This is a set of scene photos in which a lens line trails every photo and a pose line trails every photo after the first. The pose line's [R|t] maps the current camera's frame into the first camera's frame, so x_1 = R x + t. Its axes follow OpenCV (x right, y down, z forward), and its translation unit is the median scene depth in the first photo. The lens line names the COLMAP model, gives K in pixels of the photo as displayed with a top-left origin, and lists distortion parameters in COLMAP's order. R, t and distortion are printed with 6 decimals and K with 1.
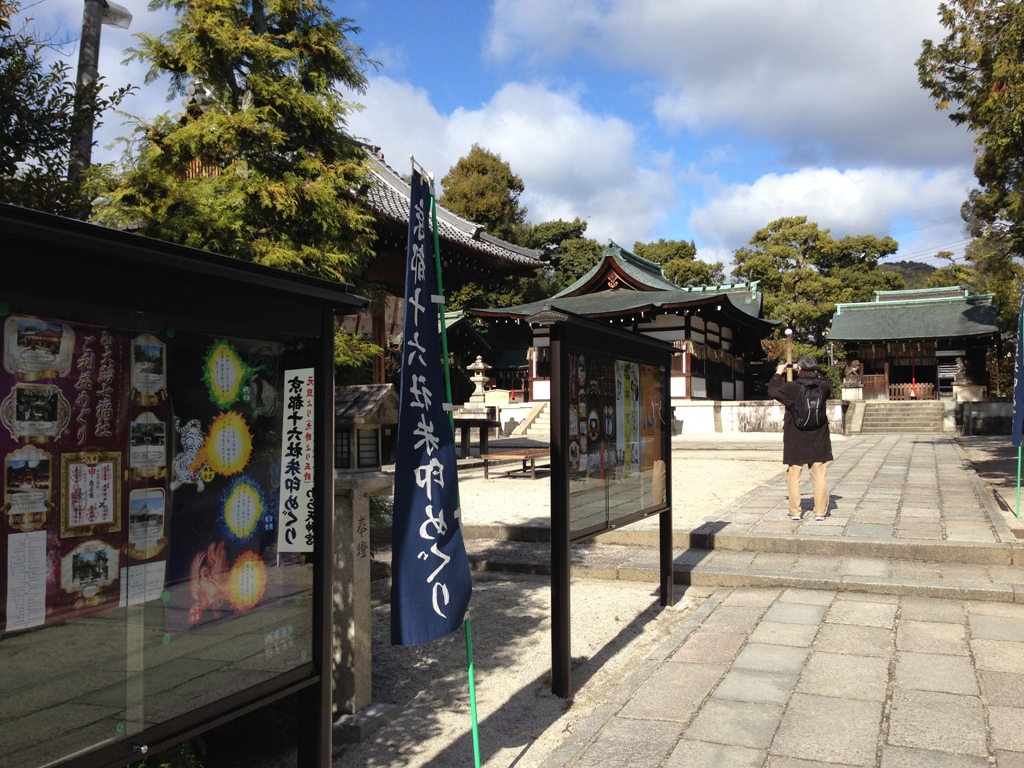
lens RADIAL K [[987.4, 0, 512.0], [0, 987.4, 384.0], [0, 0, 1]] dist [0.085143, 0.003051]
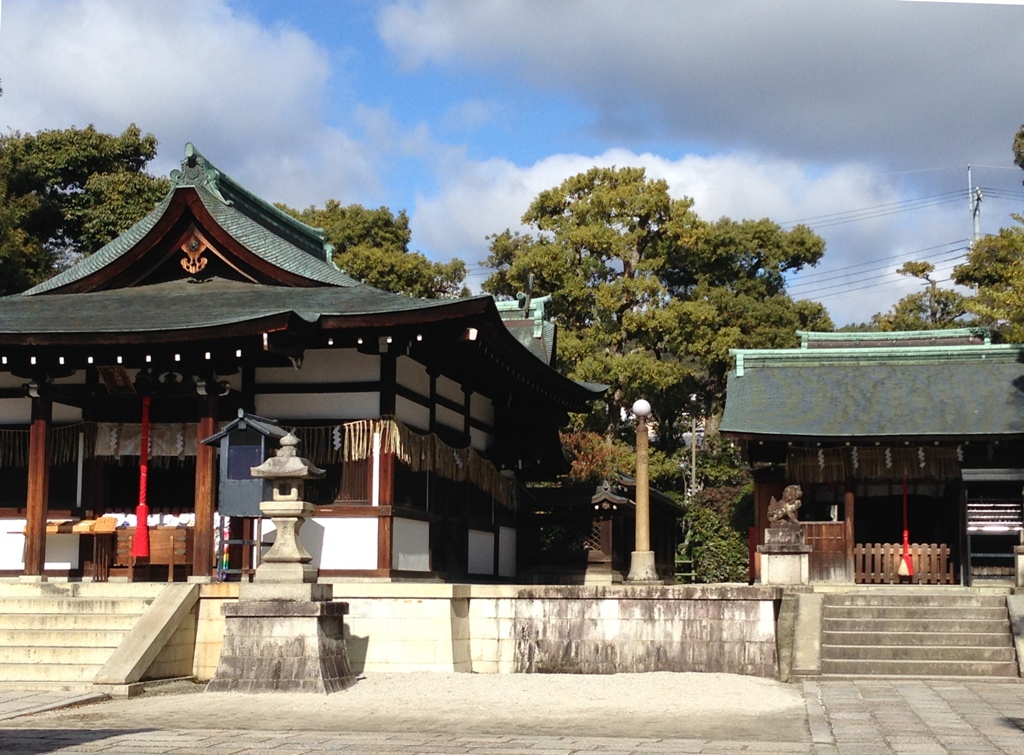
lens RADIAL K [[1829.7, 0, 512.0], [0, 1829.7, 377.5], [0, 0, 1]] dist [0.025686, 0.084774]
pose [[0.969317, 0.041340, 0.242313, 0.050989], [-0.022597, 0.996569, -0.079628, -0.005391], [-0.244773, 0.071709, 0.966925, 0.294885]]
